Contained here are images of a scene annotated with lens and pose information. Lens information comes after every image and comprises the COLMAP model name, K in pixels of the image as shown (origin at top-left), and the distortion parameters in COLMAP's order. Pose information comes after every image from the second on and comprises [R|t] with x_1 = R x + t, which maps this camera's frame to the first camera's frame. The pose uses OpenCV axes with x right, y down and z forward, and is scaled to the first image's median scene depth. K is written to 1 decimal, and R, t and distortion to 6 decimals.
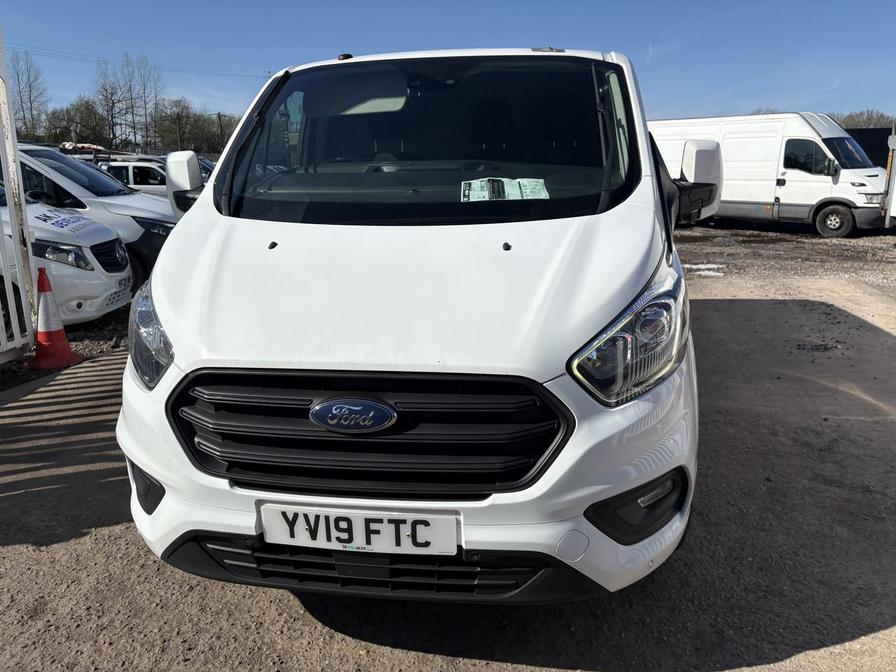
lens RADIAL K [[672.7, 0, 451.9], [0, 672.7, 337.0], [0, 0, 1]] dist [0.022047, -0.022540]
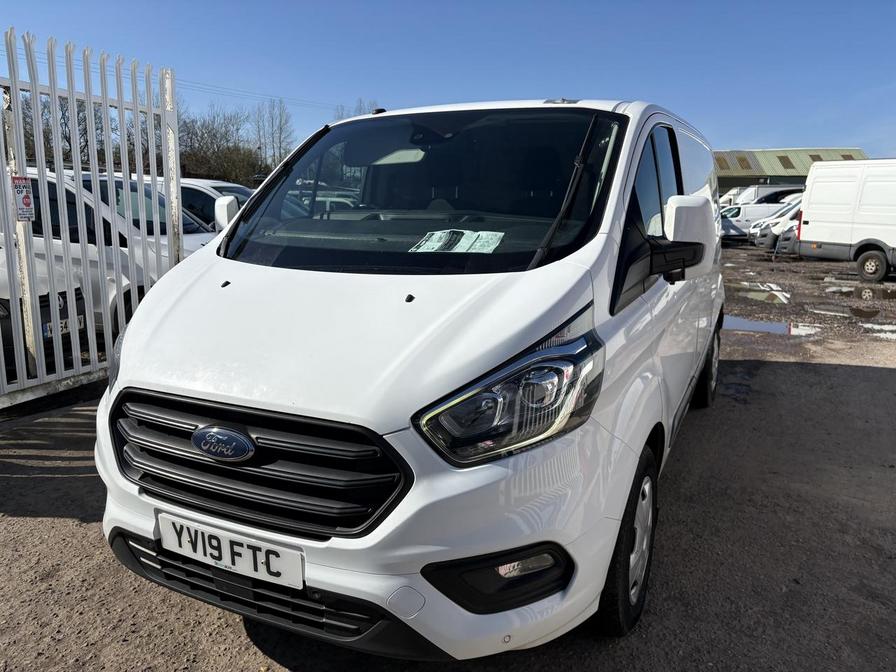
lens RADIAL K [[672.7, 0, 450.1], [0, 672.7, 341.4], [0, 0, 1]] dist [0.022047, -0.022540]
pose [[0.952799, 0.079885, -0.292902, 0.478478], [-0.092606, 0.995257, -0.029801, -0.047745], [0.289132, 0.055519, 0.955678, 0.042813]]
